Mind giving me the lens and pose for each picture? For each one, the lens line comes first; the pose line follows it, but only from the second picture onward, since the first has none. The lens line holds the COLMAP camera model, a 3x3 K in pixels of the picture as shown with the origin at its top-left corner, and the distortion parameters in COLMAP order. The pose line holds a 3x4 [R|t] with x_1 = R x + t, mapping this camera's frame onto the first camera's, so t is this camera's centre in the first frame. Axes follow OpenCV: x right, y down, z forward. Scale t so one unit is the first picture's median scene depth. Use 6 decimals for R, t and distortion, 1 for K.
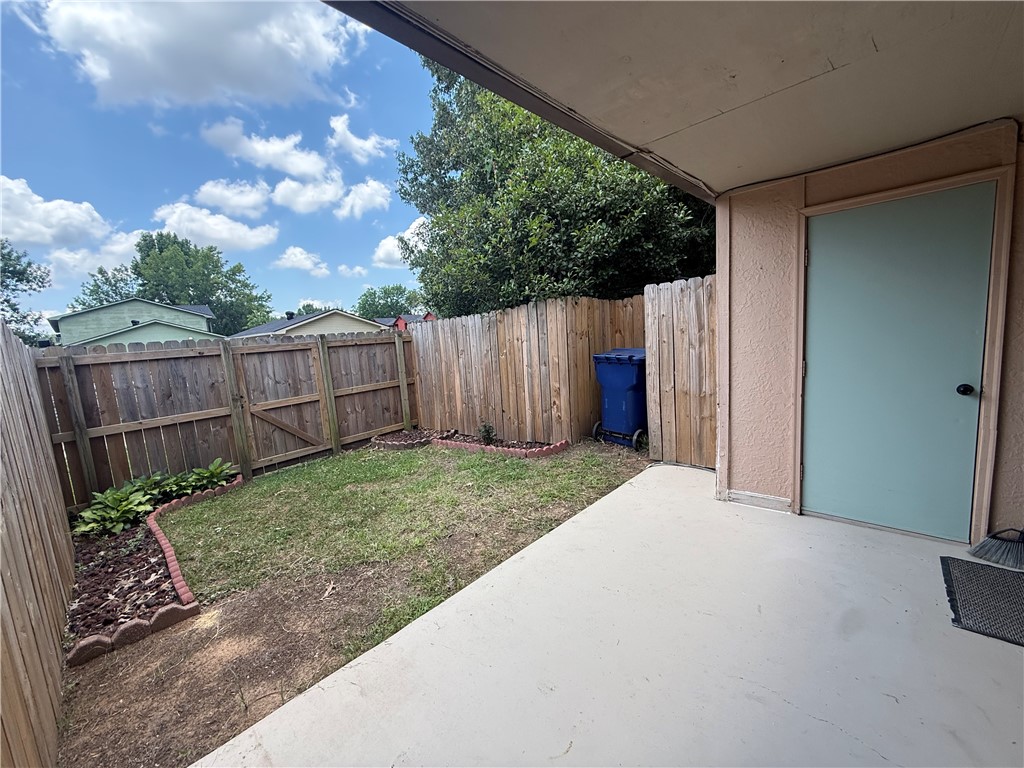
lens RADIAL K [[408.8, 0, 508.5], [0, 408.8, 388.7], [0, 0, 1]] dist [-0.000962, 0.000373]
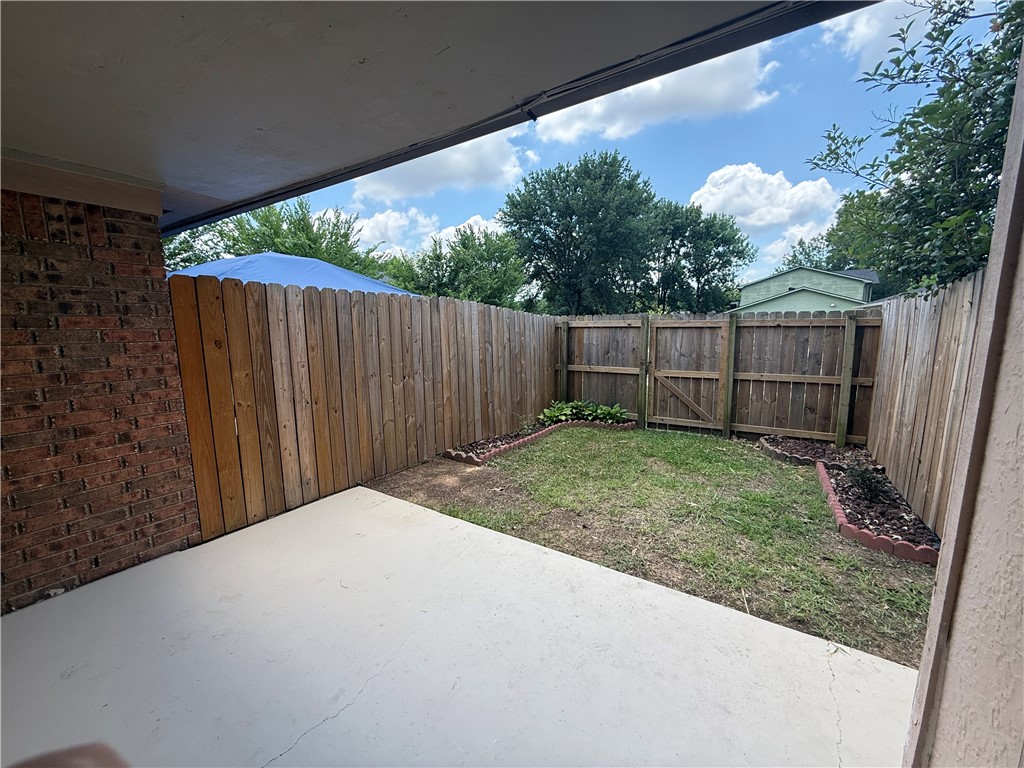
lens RADIAL K [[408.8, 0, 507.6], [0, 408.8, 385.6], [0, 0, 1]] dist [-0.000962, 0.000373]
pose [[0.163508, 0.211876, -0.963521, 0.429120], [-0.135131, 0.972270, 0.190868, -0.079678], [0.977243, 0.098993, 0.187605, 0.321608]]
